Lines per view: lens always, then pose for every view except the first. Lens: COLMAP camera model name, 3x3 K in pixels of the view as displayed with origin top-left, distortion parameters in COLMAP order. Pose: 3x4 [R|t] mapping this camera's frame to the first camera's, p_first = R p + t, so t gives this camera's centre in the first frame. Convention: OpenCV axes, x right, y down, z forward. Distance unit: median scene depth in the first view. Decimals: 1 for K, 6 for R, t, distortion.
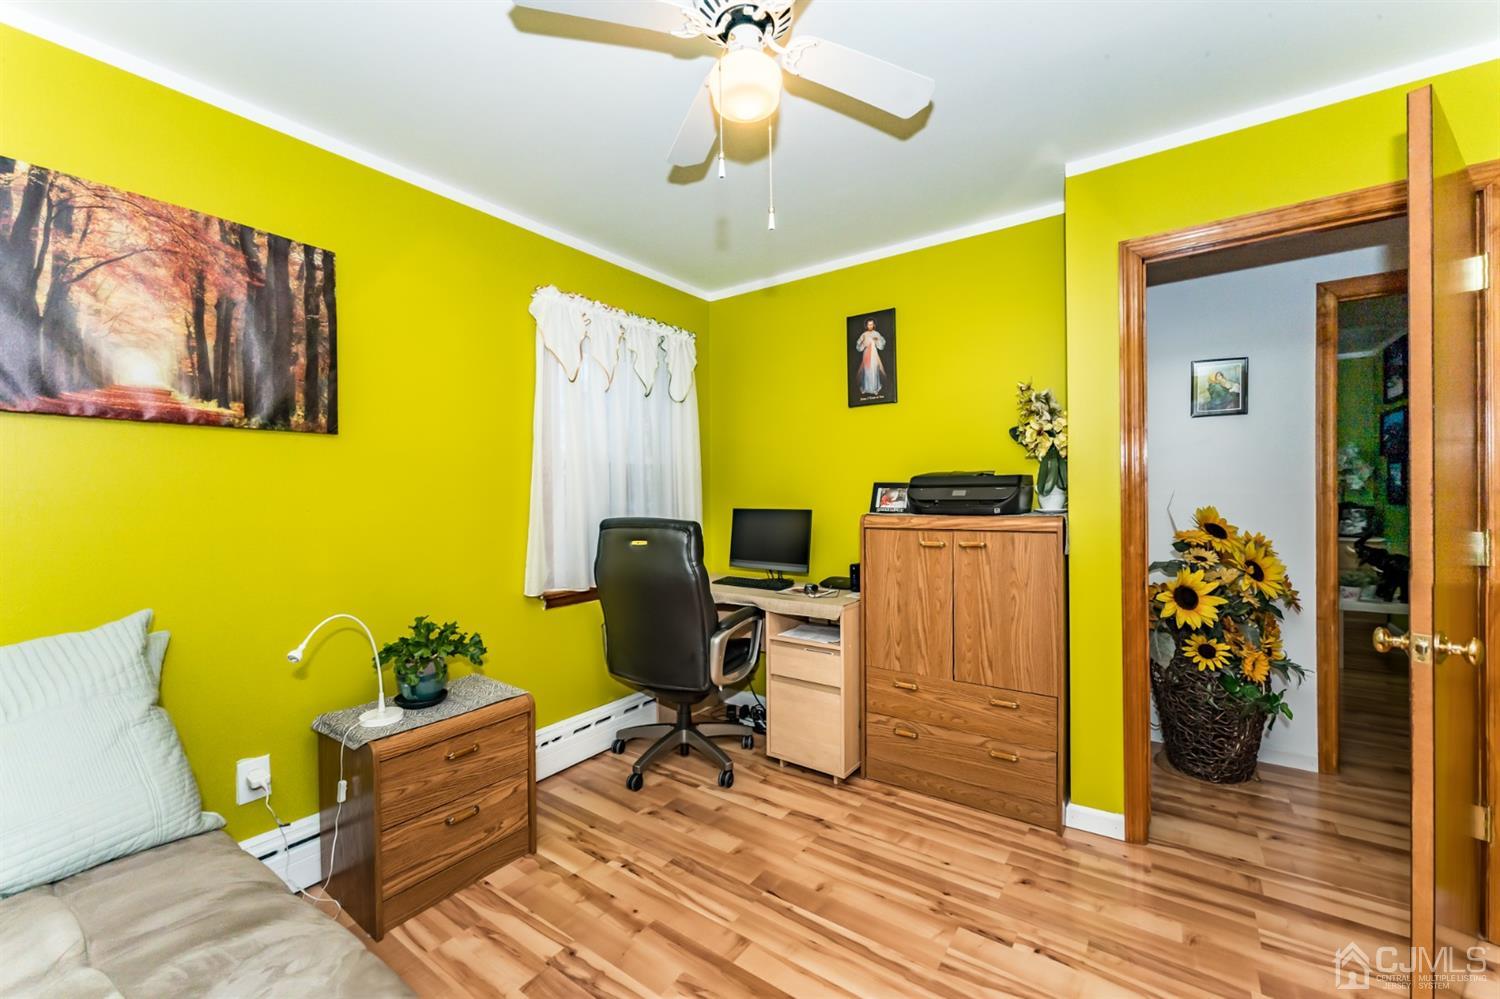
lens RADIAL K [[597.0, 0, 740.3], [0, 597.0, 501.2], [0, 0, 1]] dist [-0.002217, -0.000140]
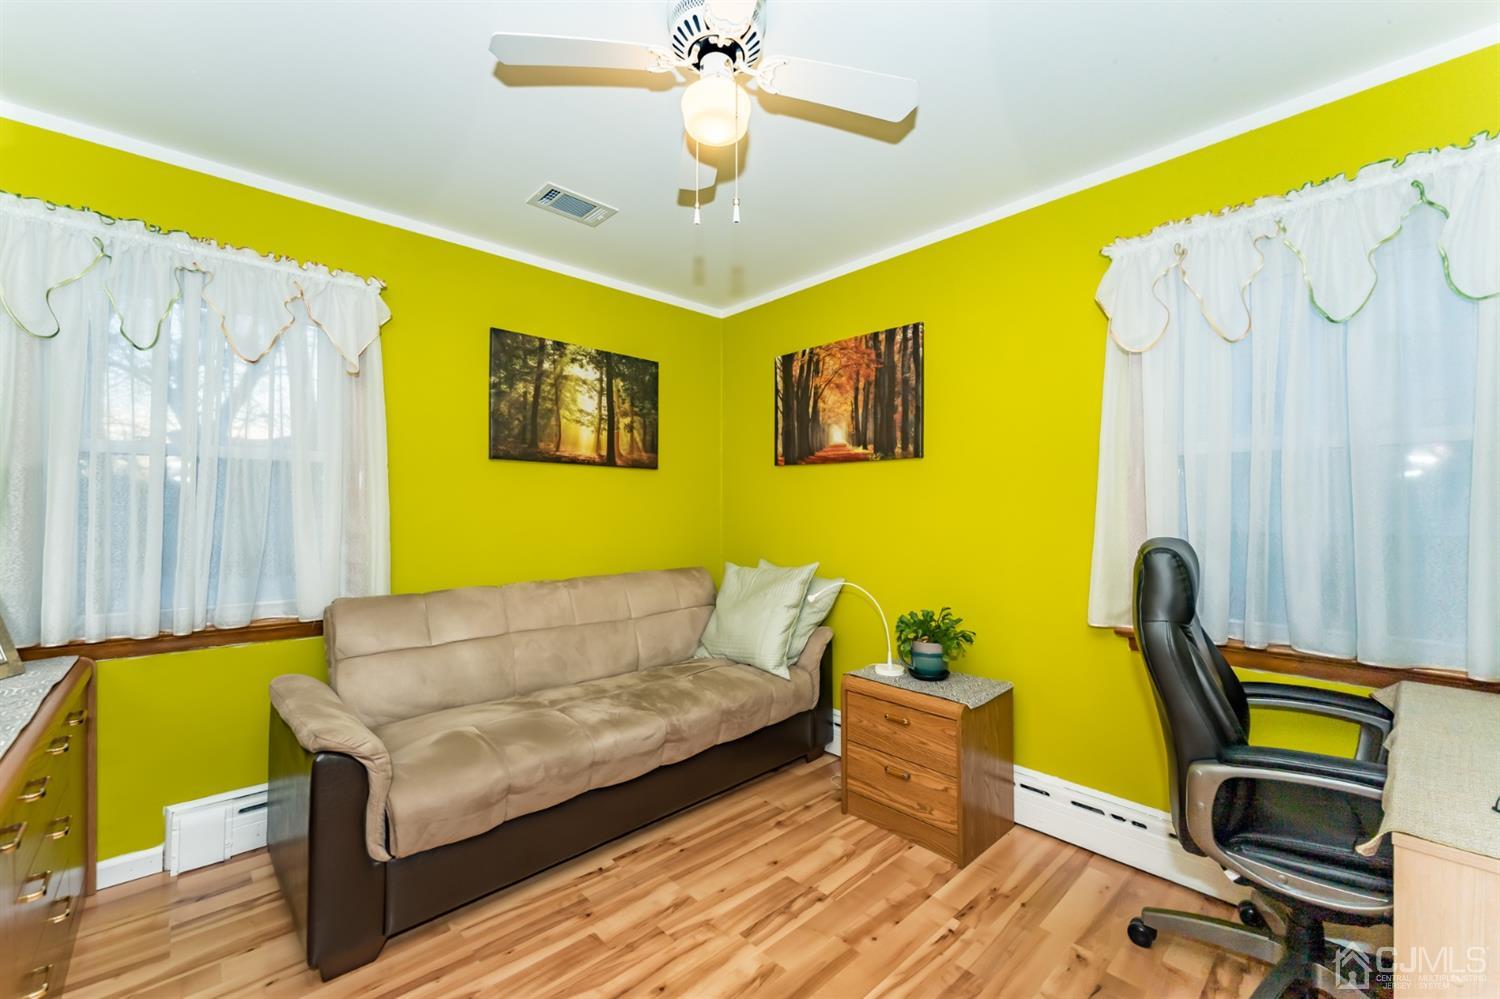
lens RADIAL K [[597.0, 0, 740.3], [0, 597.0, 501.2], [0, 0, 1]] dist [-0.002217, -0.000140]
pose [[-0.188975, 0.003069, -0.981977, 0.786579], [-0.008122, 0.999956, 0.004688, -0.018530], [0.981948, 0.008862, -0.188942, 0.943294]]
